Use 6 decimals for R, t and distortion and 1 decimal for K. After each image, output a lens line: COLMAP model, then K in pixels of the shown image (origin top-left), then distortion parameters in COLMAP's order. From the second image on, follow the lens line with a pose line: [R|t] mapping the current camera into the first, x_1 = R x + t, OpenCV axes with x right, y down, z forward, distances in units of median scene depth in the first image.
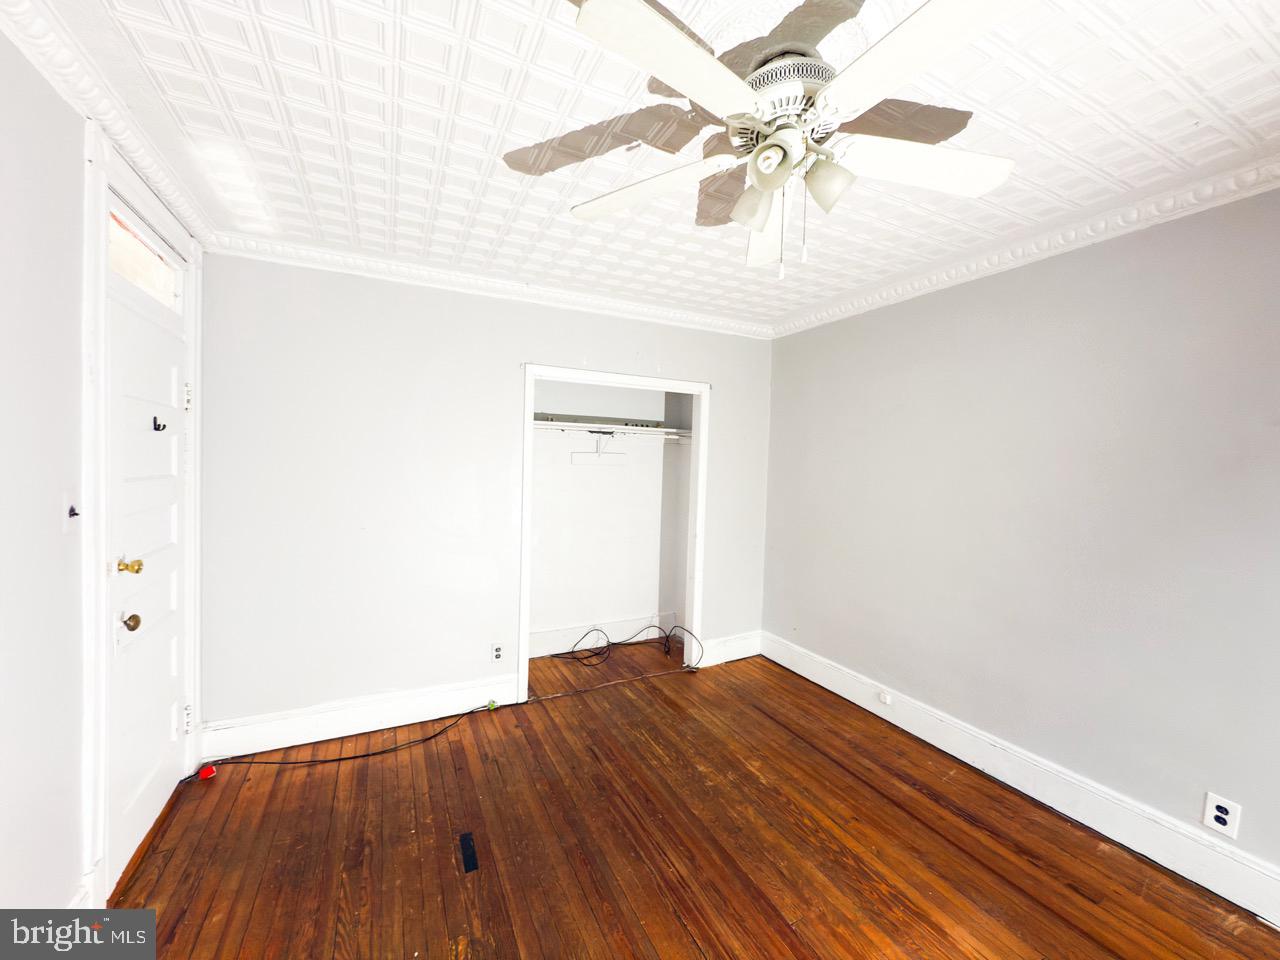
lens RADIAL K [[509.7, 0, 640.3], [0, 509.7, 482.2], [0, 0, 1]] dist [0.000350, -0.000737]
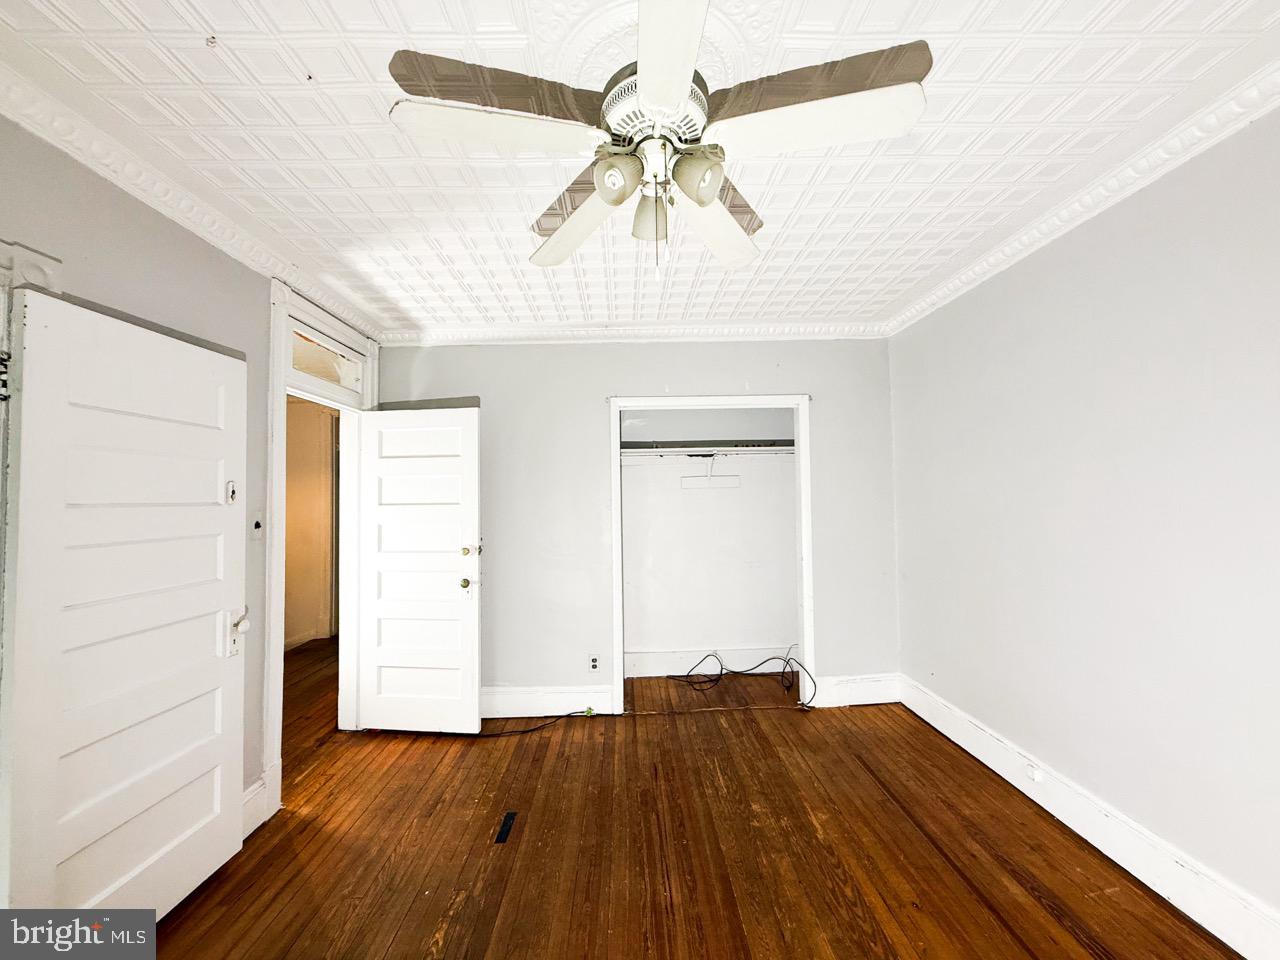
lens RADIAL K [[509.7, 0, 636.6], [0, 509.7, 482.0], [0, 0, 1]] dist [0.000350, -0.000737]
pose [[0.904184, -0.053331, -0.423800, 0.350722], [0.023573, 0.996893, -0.075157, 0.041959], [0.426492, 0.057966, 0.902632, 0.046702]]
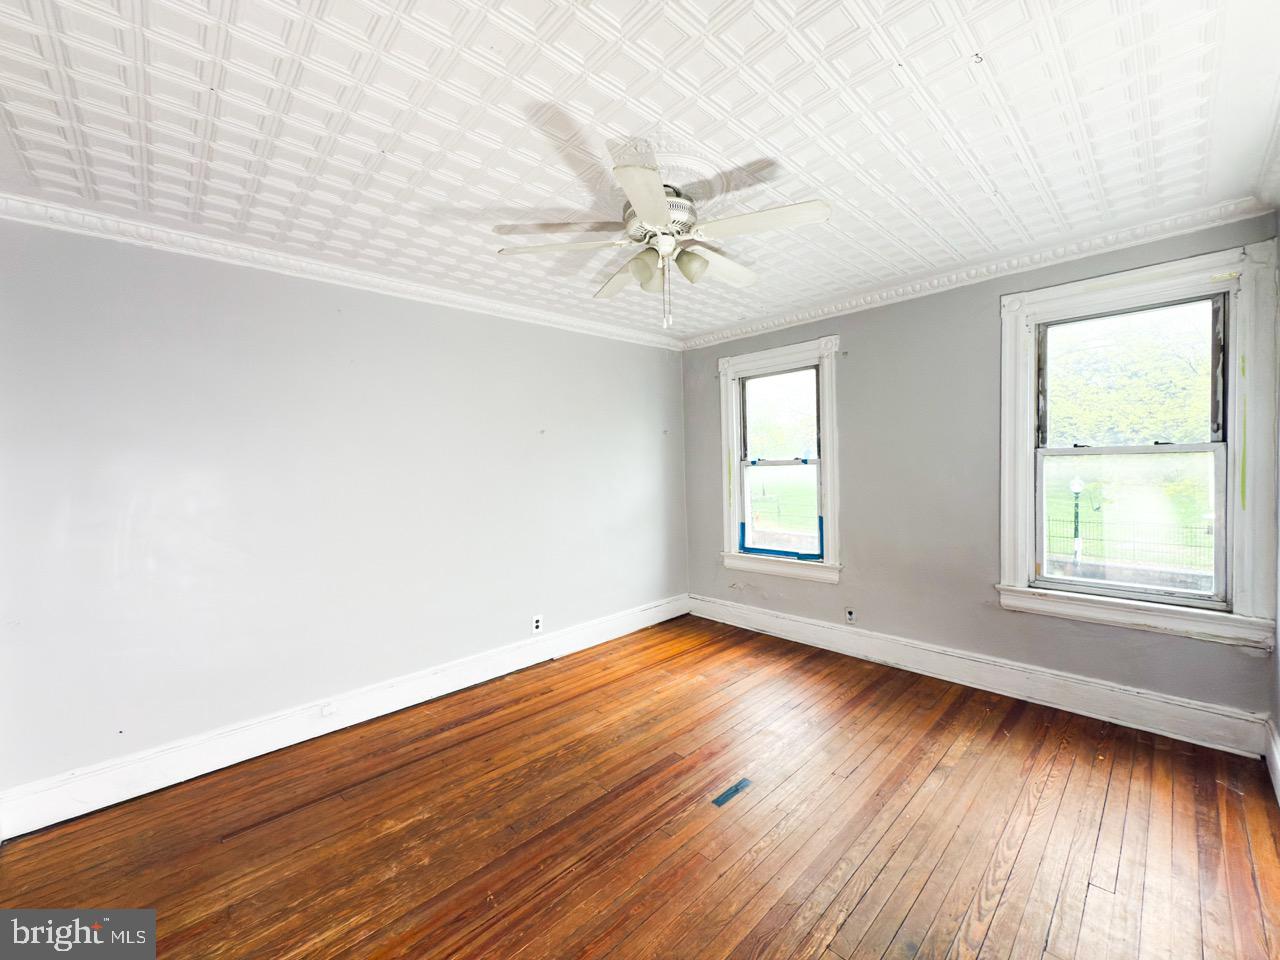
lens RADIAL K [[509.7, 0, 640.9], [0, 509.7, 481.9], [0, 0, 1]] dist [0.000350, -0.000737]
pose [[-0.294454, -0.049895, 0.954362, -0.656287], [0.053174, 0.996234, 0.068490, -0.023282], [-0.954185, 0.070914, -0.290692, 0.842648]]
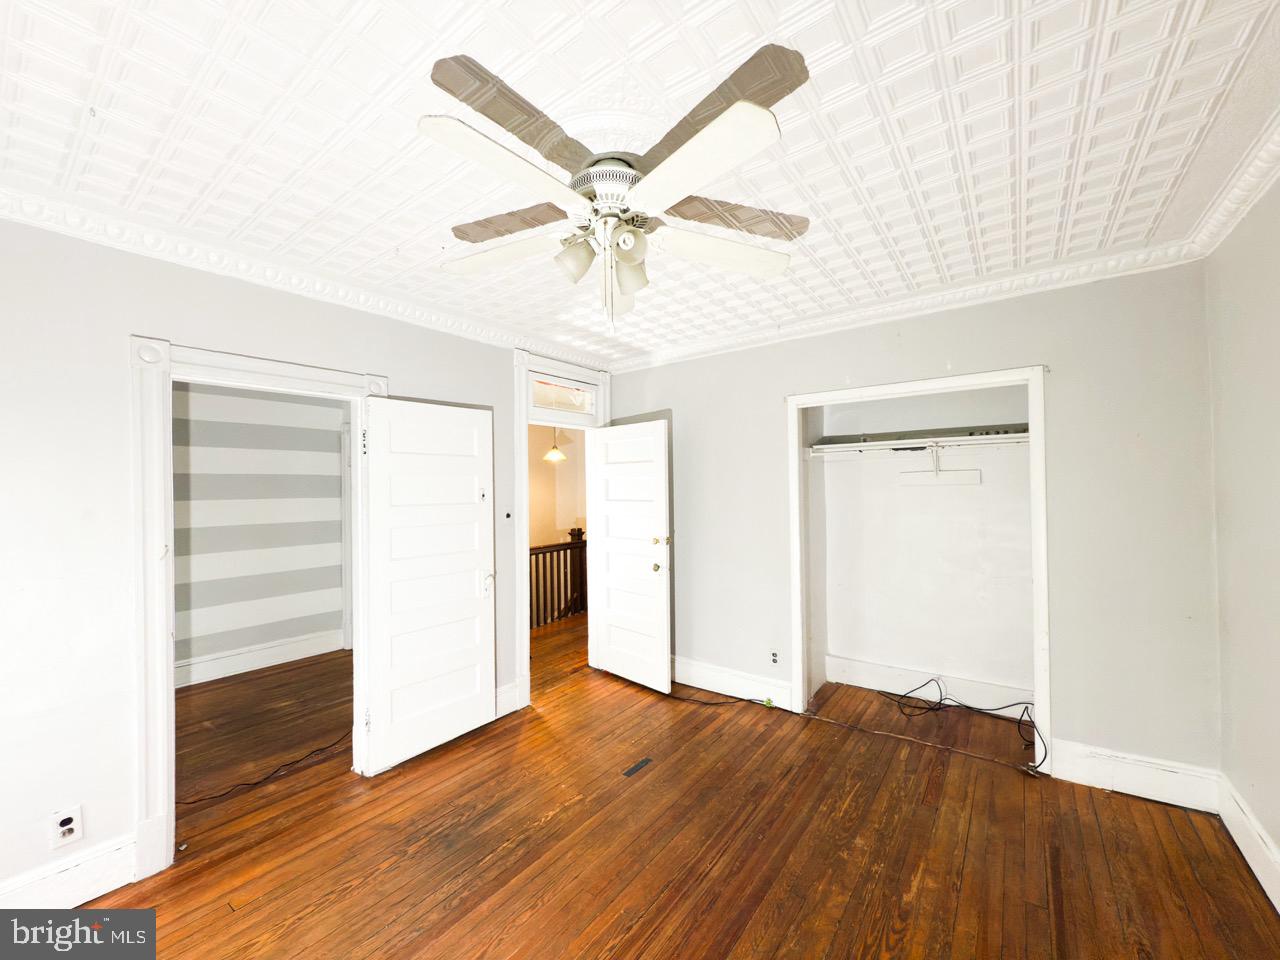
lens RADIAL K [[509.7, 0, 638.1], [0, 509.7, 482.0], [0, 0, 1]] dist [0.000350, -0.000737]
pose [[0.445393, -0.039169, -0.894478, 0.748828], [-0.006312, 0.998880, -0.046884, 0.005637], [0.895313, 0.026527, 0.444647, 0.281325]]
